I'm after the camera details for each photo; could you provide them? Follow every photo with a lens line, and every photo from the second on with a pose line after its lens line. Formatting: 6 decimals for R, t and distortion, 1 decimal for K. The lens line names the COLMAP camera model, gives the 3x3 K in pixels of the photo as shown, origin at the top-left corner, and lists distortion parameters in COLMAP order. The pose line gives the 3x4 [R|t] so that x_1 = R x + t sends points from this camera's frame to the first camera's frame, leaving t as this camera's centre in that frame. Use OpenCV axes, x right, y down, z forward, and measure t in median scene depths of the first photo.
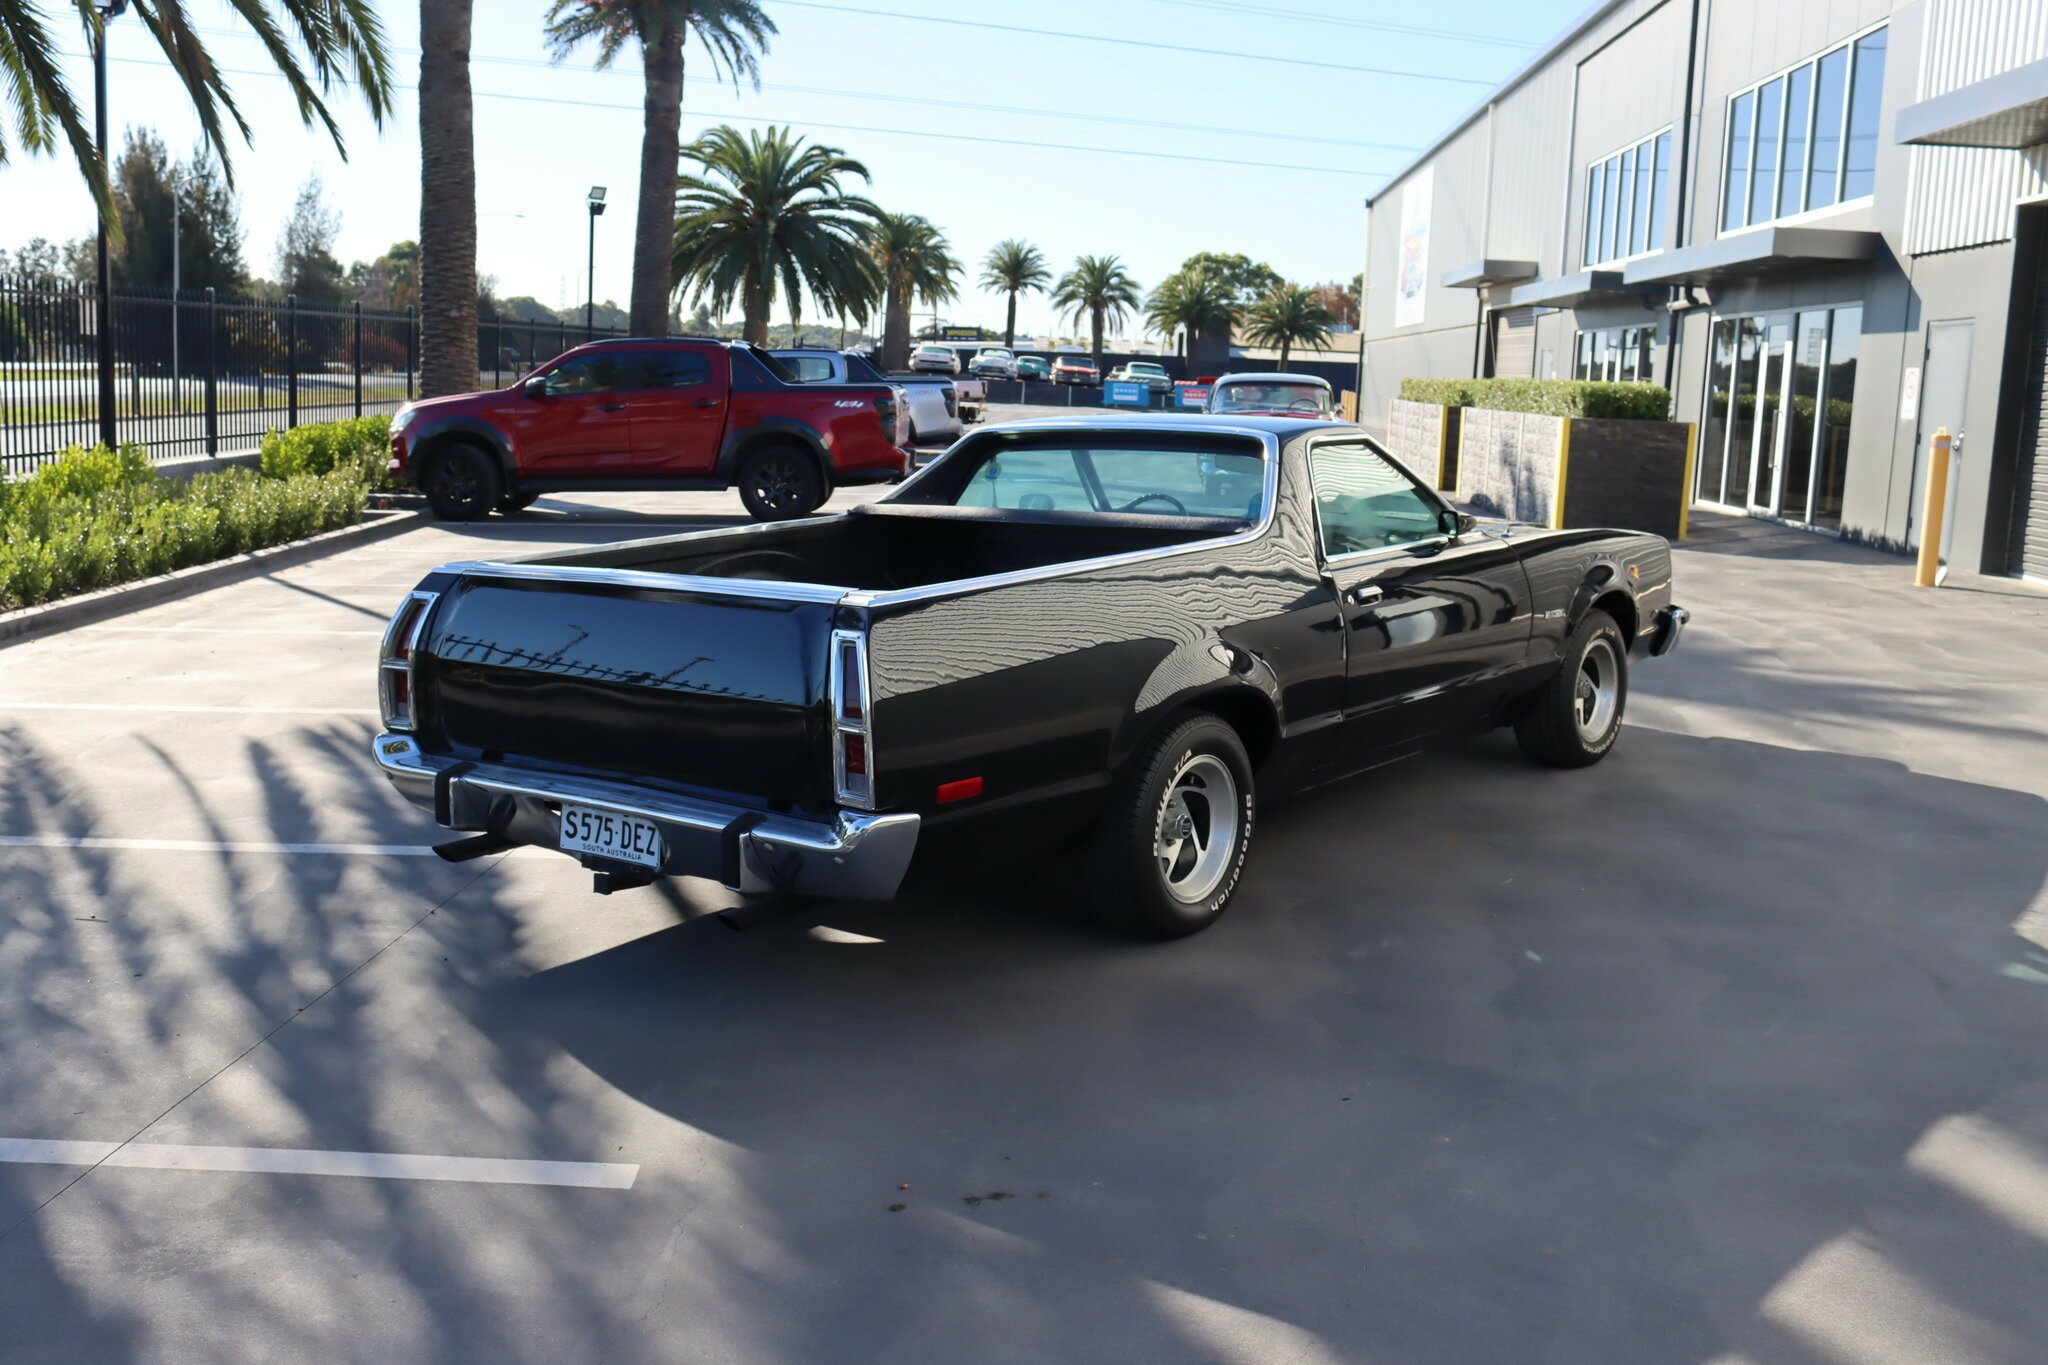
lens RADIAL K [[1970.8, 0, 1024.0], [0, 1970.8, 682.5], [0, 0, 1]] dist [-0.130057, 0.117680]
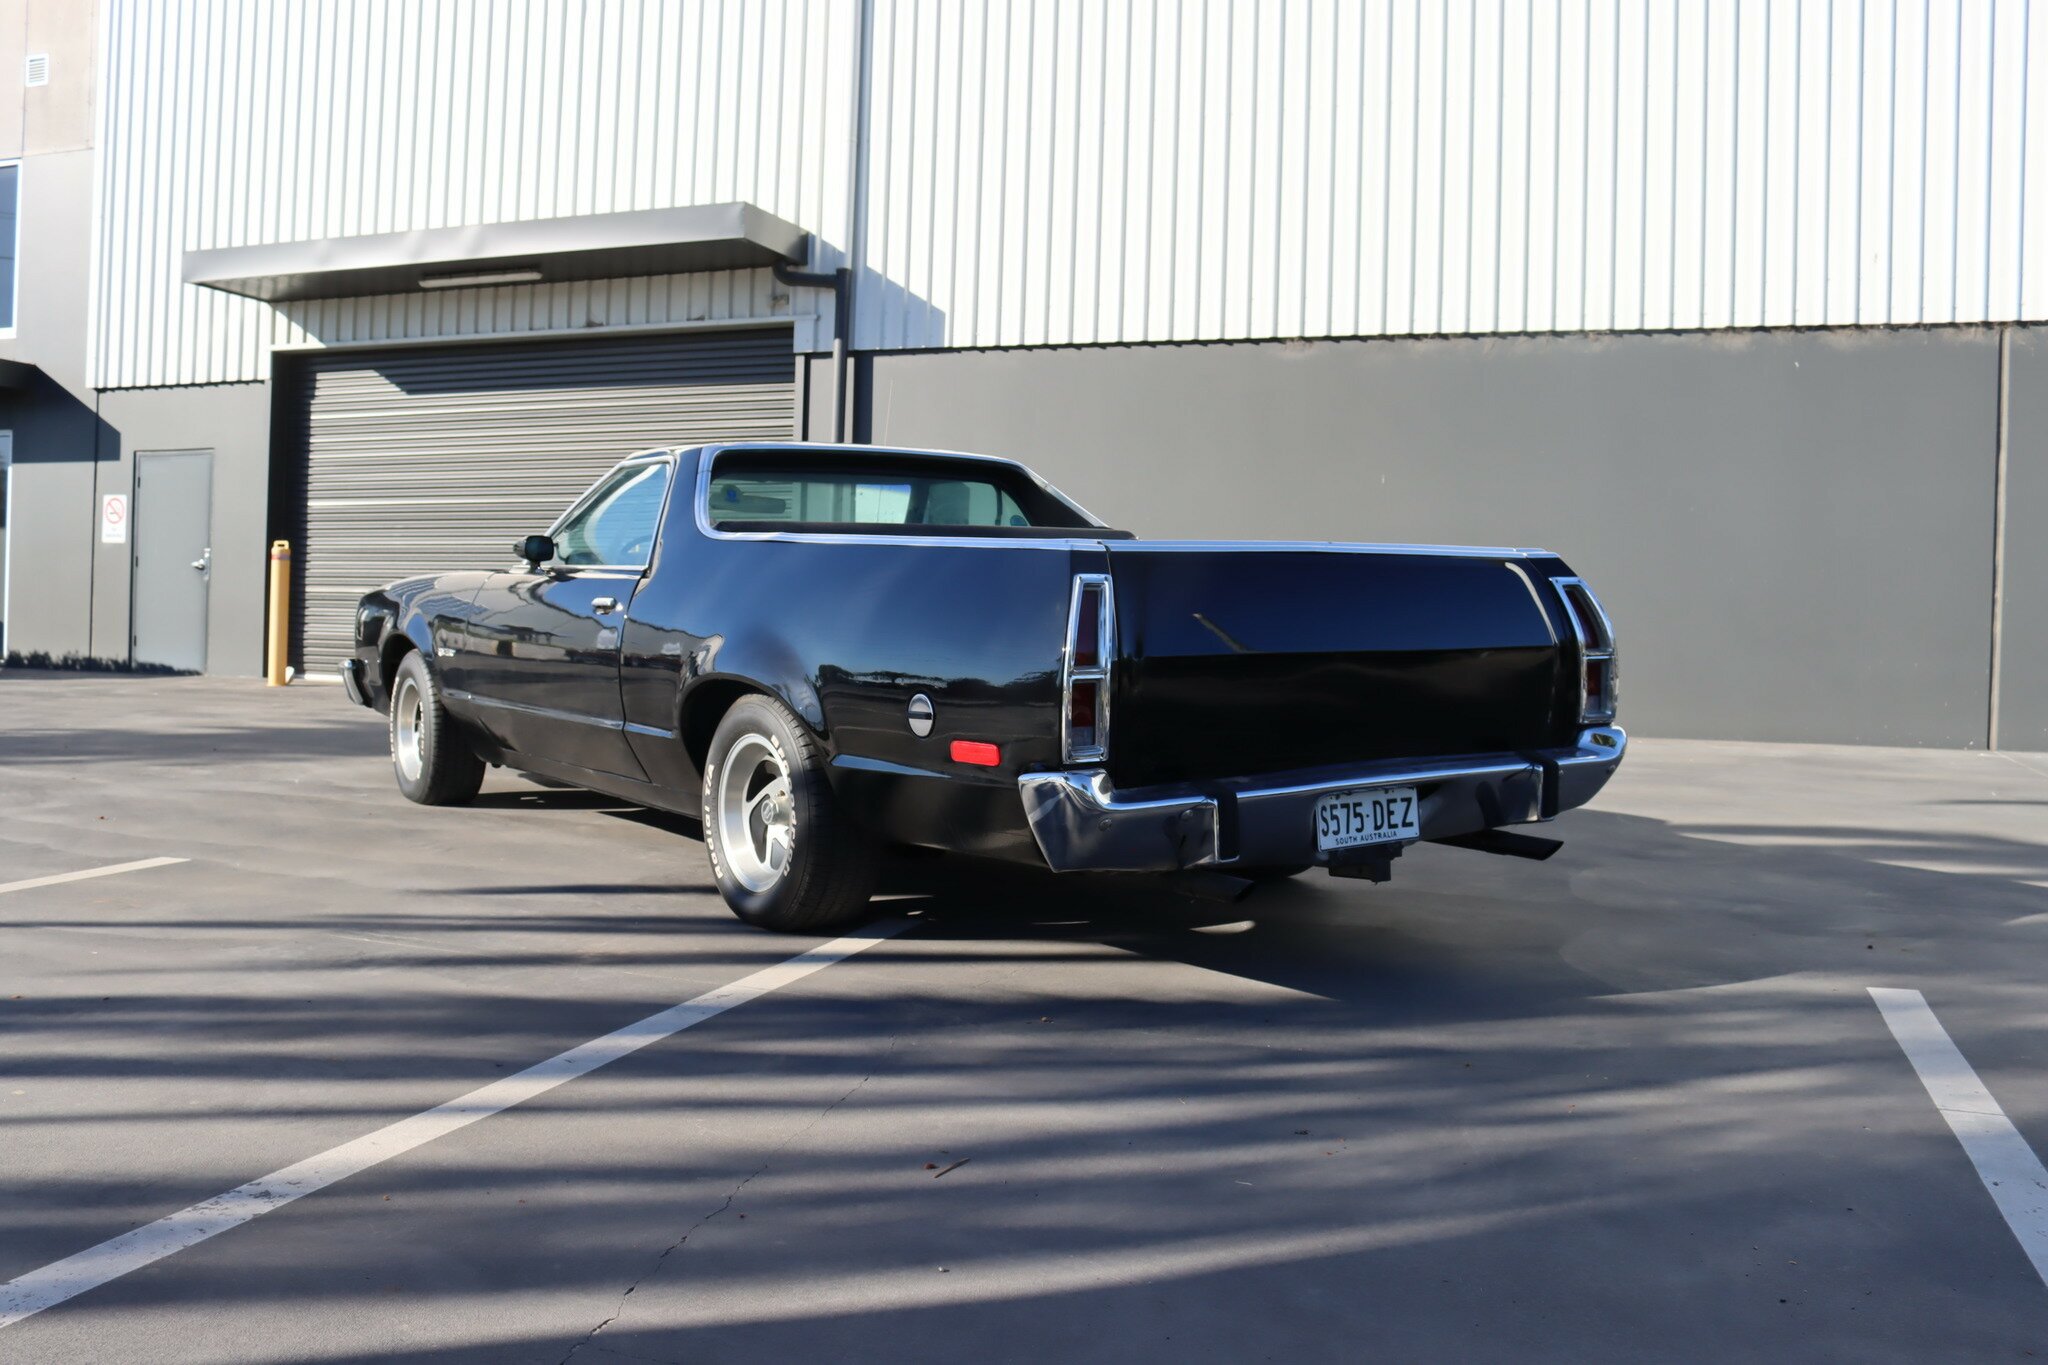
lens RADIAL K [[1797.9, 0, 1027.1], [0, 1797.9, 658.1], [0, 0, 1]] dist [-0.148614, 0.125373]
pose [[0.279601, -0.037182, 0.959396, -0.362028], [0.136895, 0.990584, -0.001505, -0.006214], [-0.950307, 0.131757, 0.282058, 0.307801]]
